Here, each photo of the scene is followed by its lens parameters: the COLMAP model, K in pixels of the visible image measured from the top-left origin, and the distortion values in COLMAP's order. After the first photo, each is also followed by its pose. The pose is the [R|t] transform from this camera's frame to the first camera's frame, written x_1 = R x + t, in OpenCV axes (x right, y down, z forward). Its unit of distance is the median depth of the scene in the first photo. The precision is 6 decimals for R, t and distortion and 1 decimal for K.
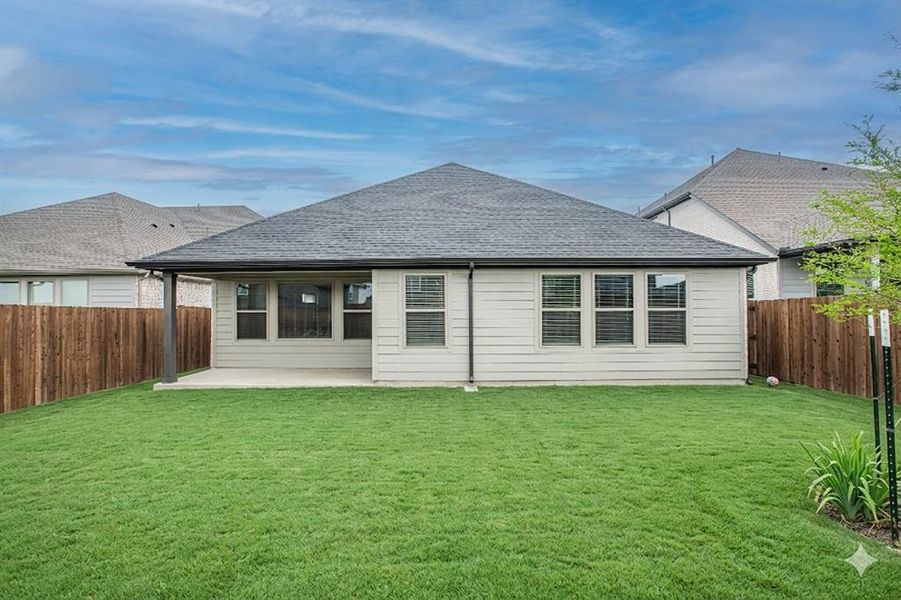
lens RADIAL K [[410.3, 0, 453.8], [0, 410.3, 308.1], [0, 0, 1]] dist [0.000975, -0.000098]
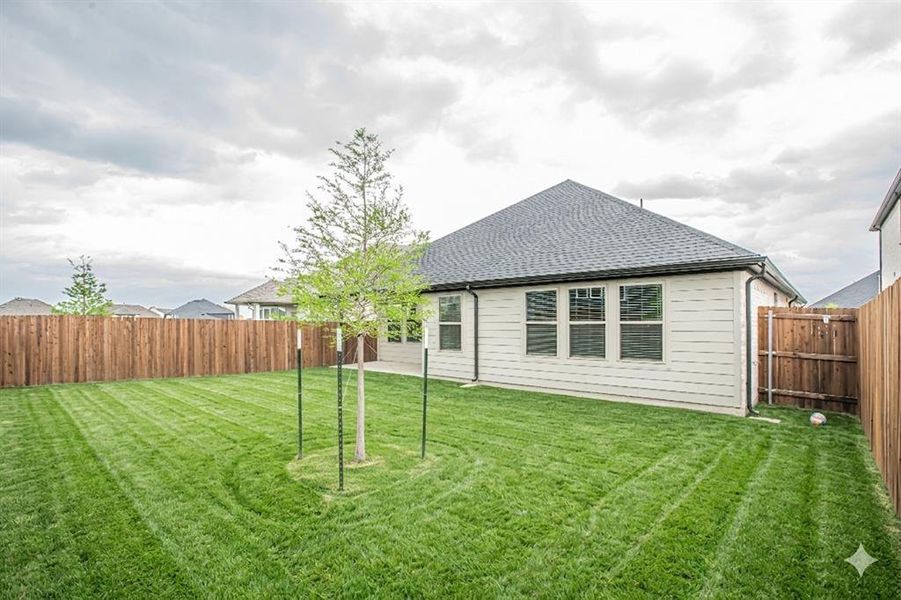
lens RADIAL K [[410.3, 0, 453.8], [0, 410.3, 308.1], [0, 0, 1]] dist [0.000975, -0.000098]
pose [[0.755714, -0.024795, -0.654433, 0.805661], [0.005079, 0.999475, -0.032002, -0.001306], [0.654882, 0.020861, 0.755443, 0.016876]]
